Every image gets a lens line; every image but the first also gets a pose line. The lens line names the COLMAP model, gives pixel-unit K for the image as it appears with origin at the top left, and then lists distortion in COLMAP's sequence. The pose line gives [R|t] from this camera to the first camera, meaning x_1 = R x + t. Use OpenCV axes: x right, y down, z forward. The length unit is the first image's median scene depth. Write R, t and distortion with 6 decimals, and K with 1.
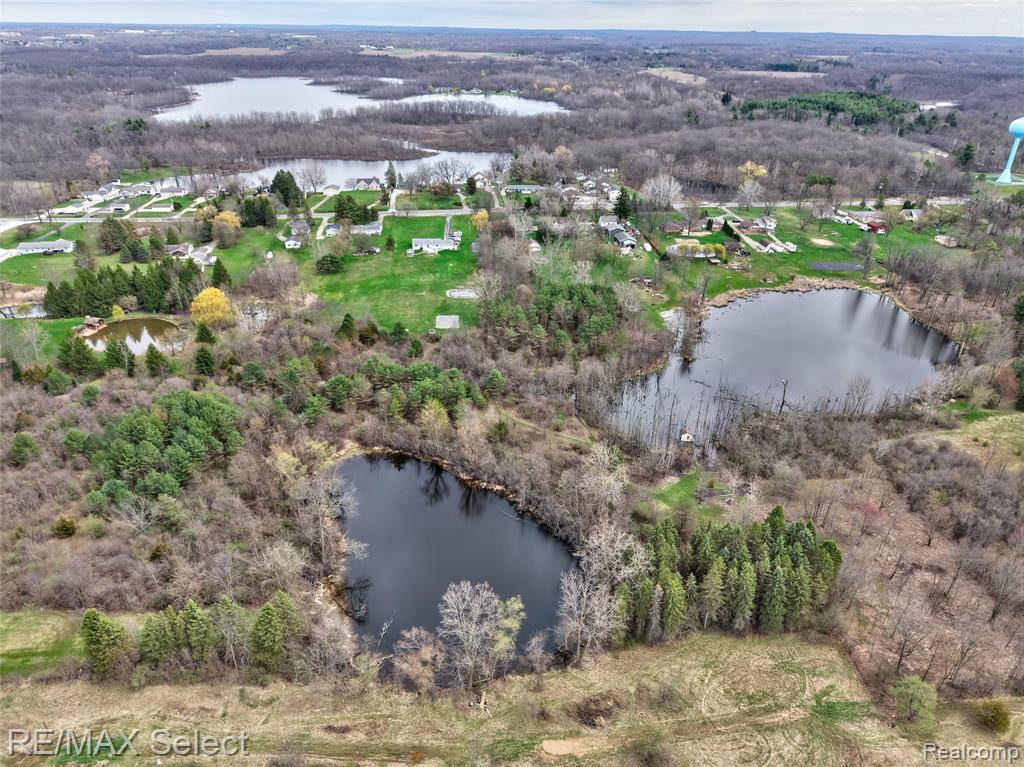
lens RADIAL K [[692.3, 0, 512.0], [0, 692.3, 383.5], [0, 0, 1]] dist [0.006748, -0.004024]
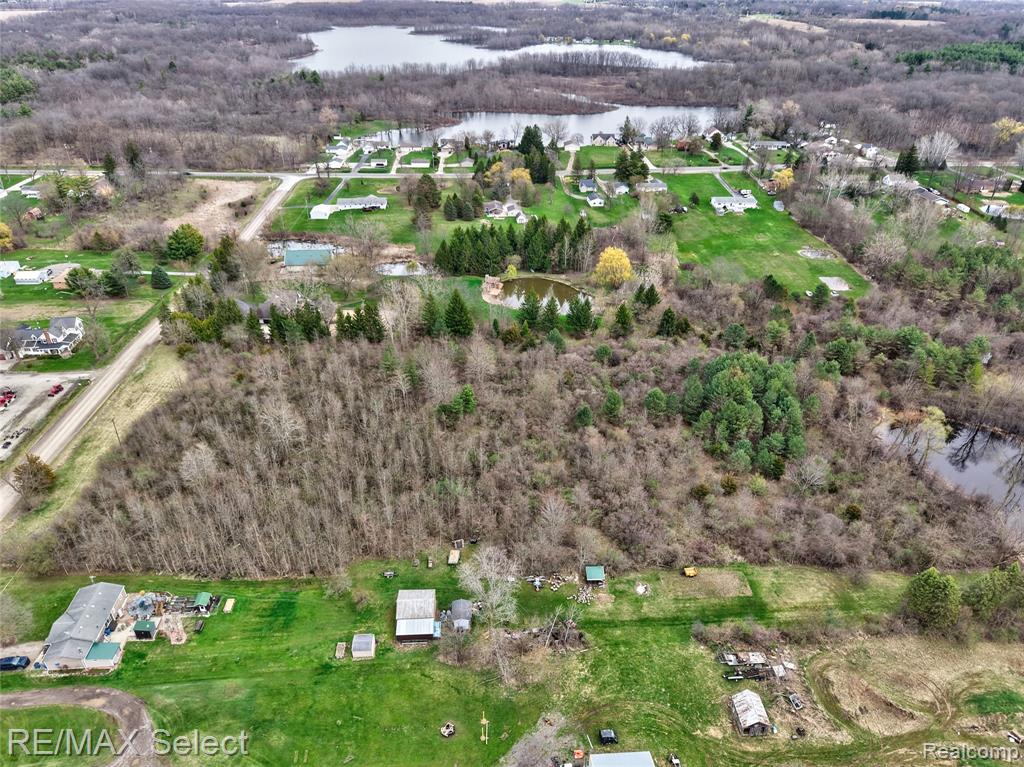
lens RADIAL K [[692.3, 0, 512.0], [0, 692.3, 383.5], [0, 0, 1]] dist [0.006748, -0.004024]
pose [[0.999272, 0.017234, -0.034042, -0.162428], [-0.015108, 0.997976, 0.061767, -0.000094], [0.035038, -0.061208, 0.997510, -0.005413]]
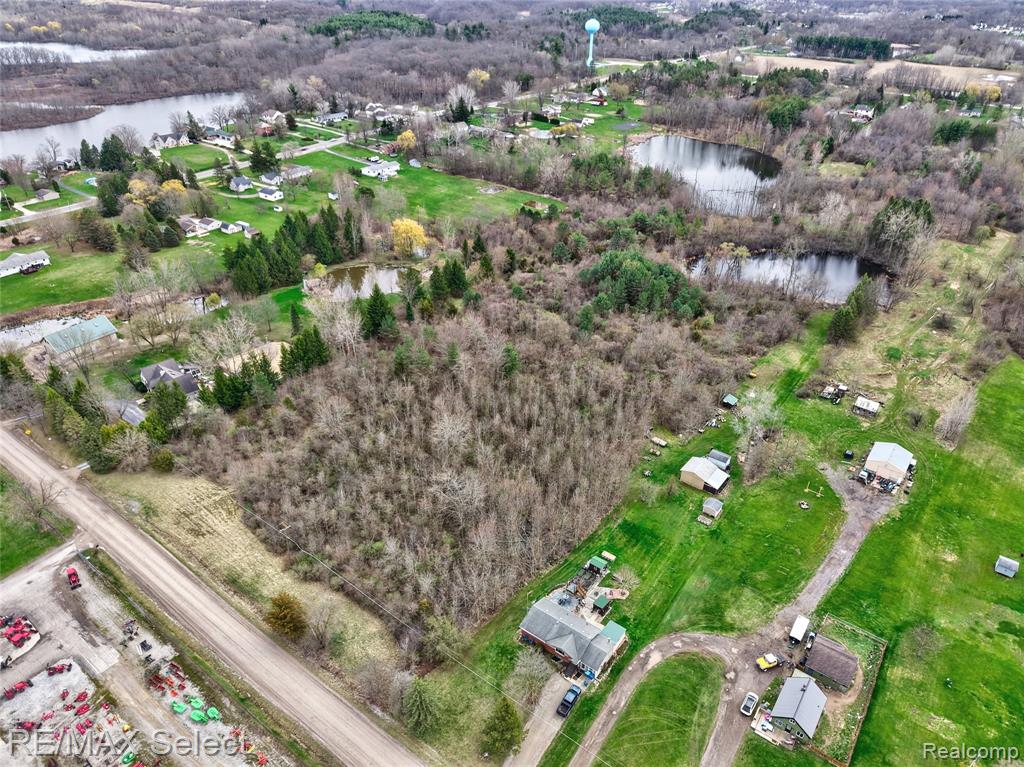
lens RADIAL K [[692.3, 0, 512.0], [0, 692.3, 383.5], [0, 0, 1]] dist [0.006748, -0.004024]
pose [[0.680976, -0.389515, 0.620121, -0.322816], [0.333613, 0.918840, 0.210797, -0.021307], [-0.651900, 0.063333, 0.755655, 0.025634]]
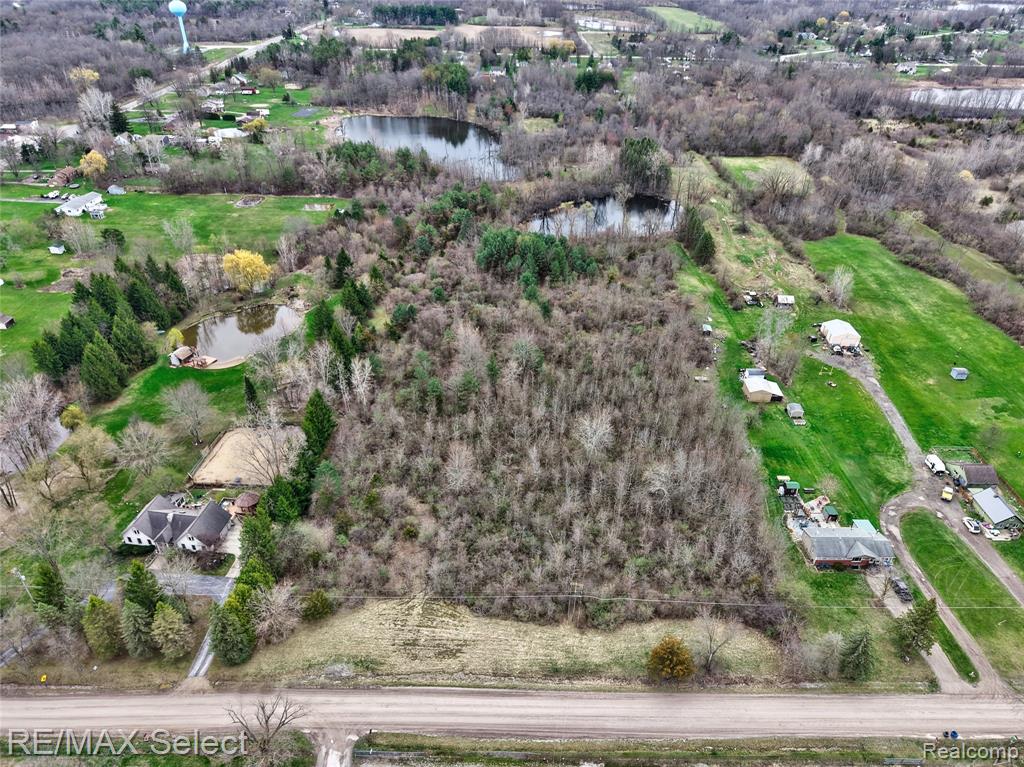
lens RADIAL K [[692.3, 0, 512.0], [0, 692.3, 383.5], [0, 0, 1]] dist [0.006748, -0.004024]
pose [[0.110163, -0.551198, 0.827070, -0.366672], [0.445871, 0.771112, 0.454517, -0.075200], [-0.888292, 0.318696, 0.330712, 0.128659]]
